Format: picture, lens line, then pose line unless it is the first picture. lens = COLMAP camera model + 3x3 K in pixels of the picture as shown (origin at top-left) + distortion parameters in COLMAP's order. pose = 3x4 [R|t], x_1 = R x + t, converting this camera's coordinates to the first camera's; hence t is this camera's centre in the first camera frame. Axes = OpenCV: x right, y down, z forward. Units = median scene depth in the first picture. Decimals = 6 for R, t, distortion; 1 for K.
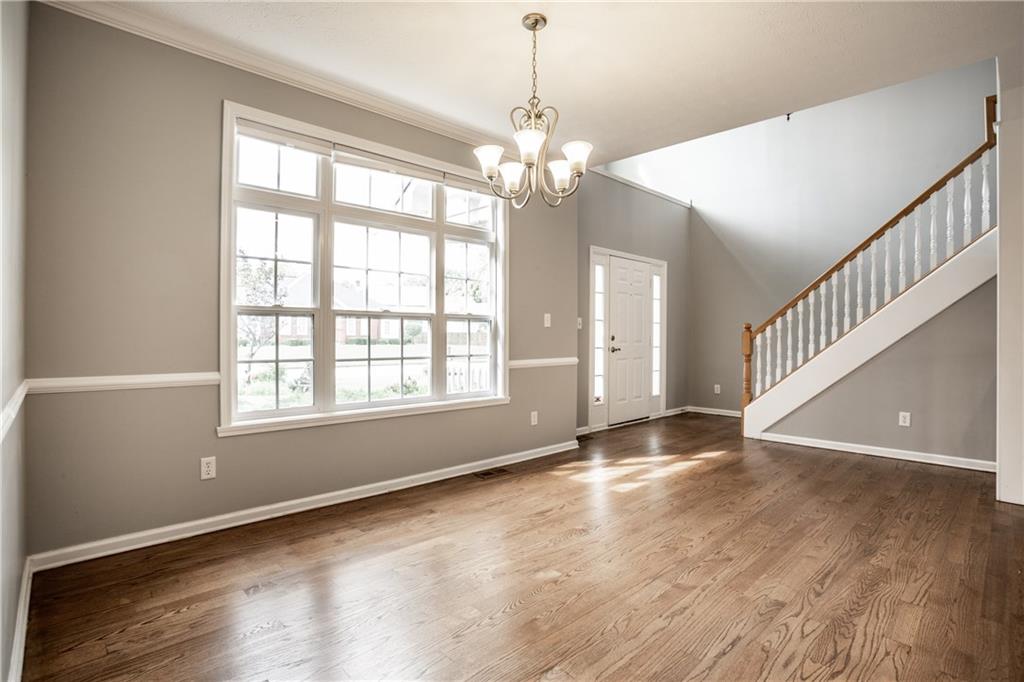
lens RADIAL K [[503.6, 0, 511.0], [0, 503.6, 337.2], [0, 0, 1]] dist [-0.070628, 0.027443]
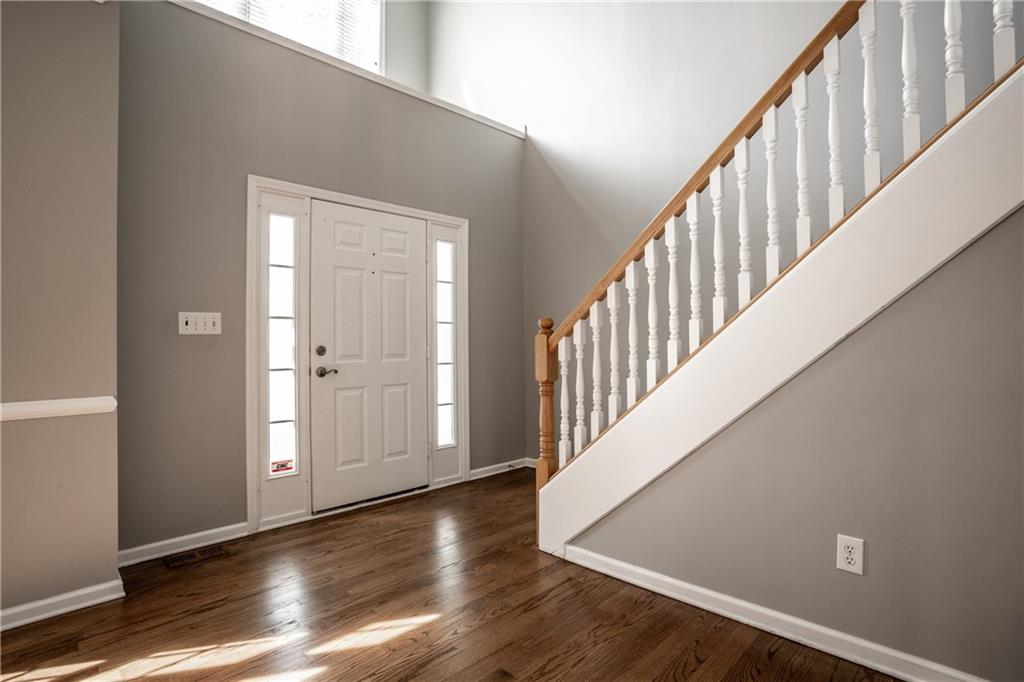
lens RADIAL K [[503.6, 0, 514.5], [0, 503.6, 336.2], [0, 0, 1]] dist [-0.070628, 0.027443]
pose [[0.999626, -0.015381, 0.022591, 0.409229], [0.015785, 0.999717, -0.017816, -0.000759], [-0.022310, 0.018166, 0.999586, 0.469512]]
